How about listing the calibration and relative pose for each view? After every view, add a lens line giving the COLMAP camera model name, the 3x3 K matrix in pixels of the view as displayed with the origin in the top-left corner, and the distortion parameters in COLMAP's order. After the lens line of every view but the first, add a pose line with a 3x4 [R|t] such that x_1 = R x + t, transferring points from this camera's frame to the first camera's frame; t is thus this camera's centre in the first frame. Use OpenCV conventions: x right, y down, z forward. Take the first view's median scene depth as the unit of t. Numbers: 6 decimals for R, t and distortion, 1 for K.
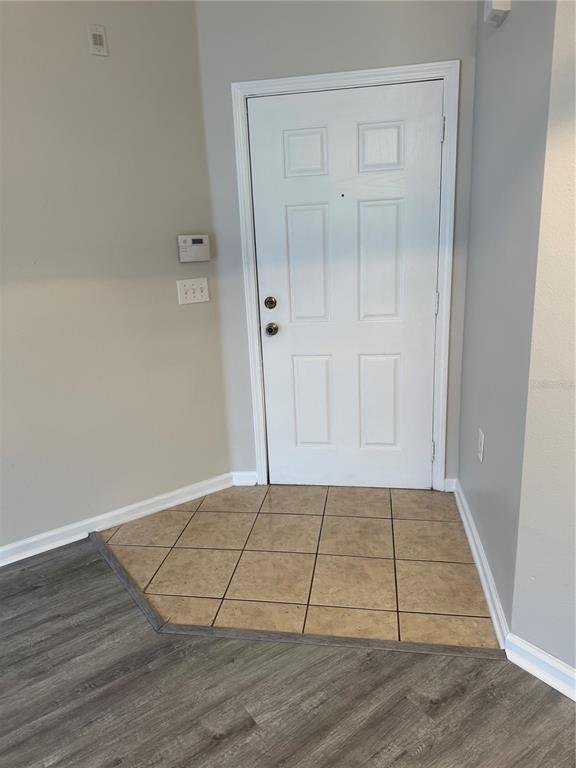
lens RADIAL K [[533.1, 0, 284.4], [0, 533.1, 382.0], [0, 0, 1]] dist [0.012480, -0.003580]
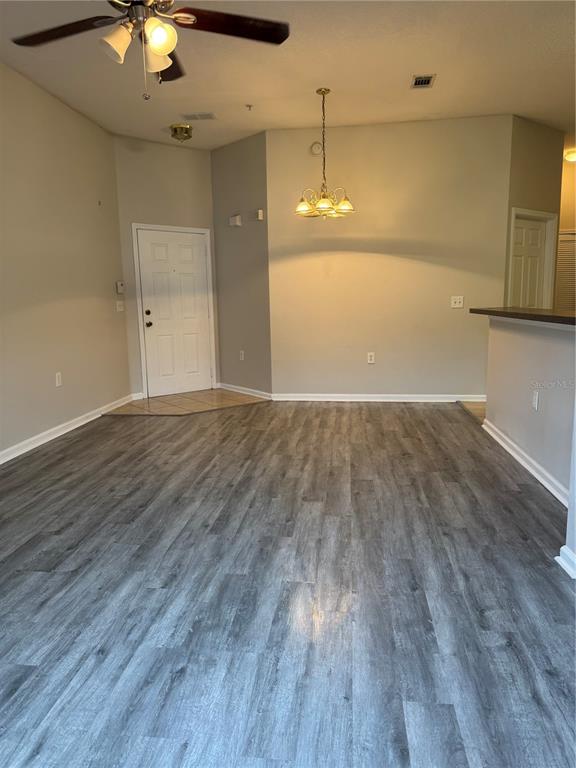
lens RADIAL K [[533.1, 0, 285.1], [0, 533.1, 387.6], [0, 0, 1]] dist [0.012480, -0.003580]
pose [[0.670259, -0.084802, 0.737266, -1.536161], [0.185305, 0.981106, -0.055614, 0.461819], [-0.718620, 0.173895, 0.673309, -1.050932]]
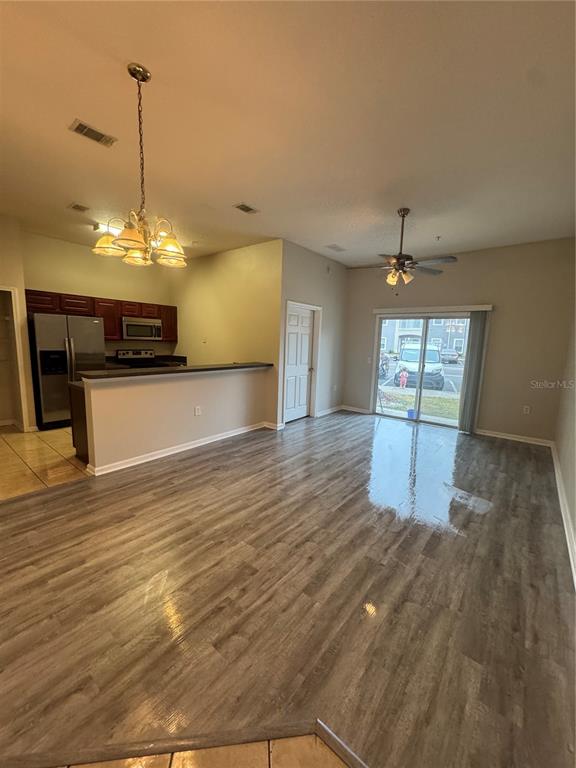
lens RADIAL K [[304.8, 0, 286.1], [0, 304.8, 383.2], [0, 0, 1]] dist [0.002987, 0.000486]
pose [[-0.964595, 0.057414, -0.257410, -0.047286], [-0.053629, 0.912925, 0.404589, -0.302620], [0.258225, 0.404070, -0.877524, 0.988974]]
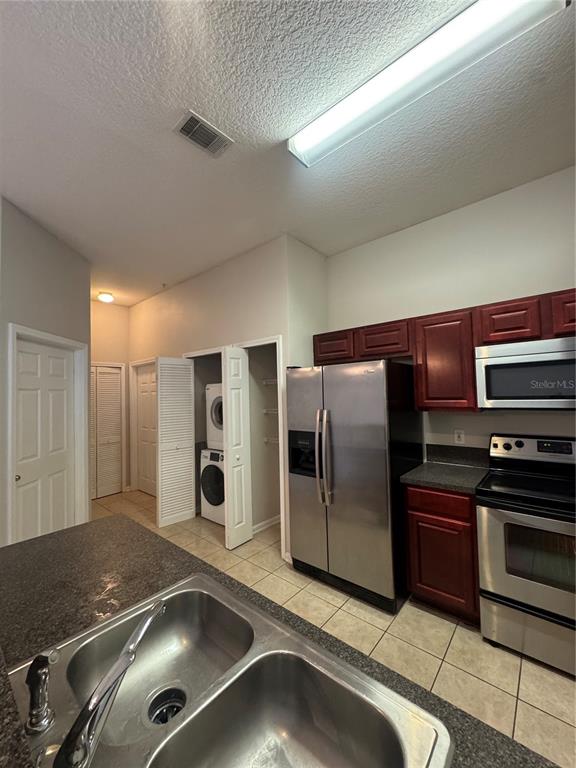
lens RADIAL K [[304.8, 0, 289.5], [0, 304.8, 385.4], [0, 0, 1]] dist [0.002987, 0.000486]
pose [[-0.241967, 0.088062, 0.966280, -0.163995], [0.302711, 0.953018, -0.011052, 0.188382], [-0.921856, 0.289829, -0.257256, -0.814954]]
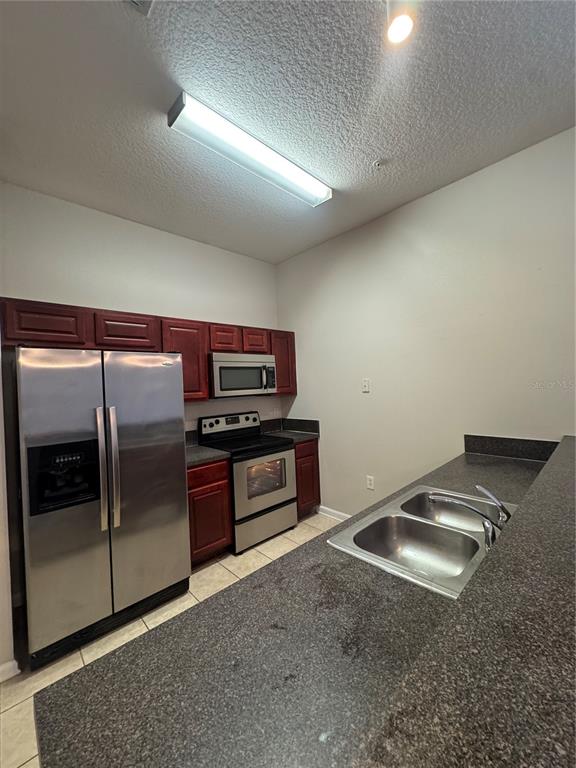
lens RADIAL K [[304.8, 0, 289.6], [0, 304.8, 385.1], [0, 0, 1]] dist [0.002987, 0.000486]
pose [[-0.985829, 0.092364, -0.140033, 0.406295], [0.049897, 0.958439, 0.280901, 0.043907], [0.160158, 0.269934, -0.949466, -0.371178]]
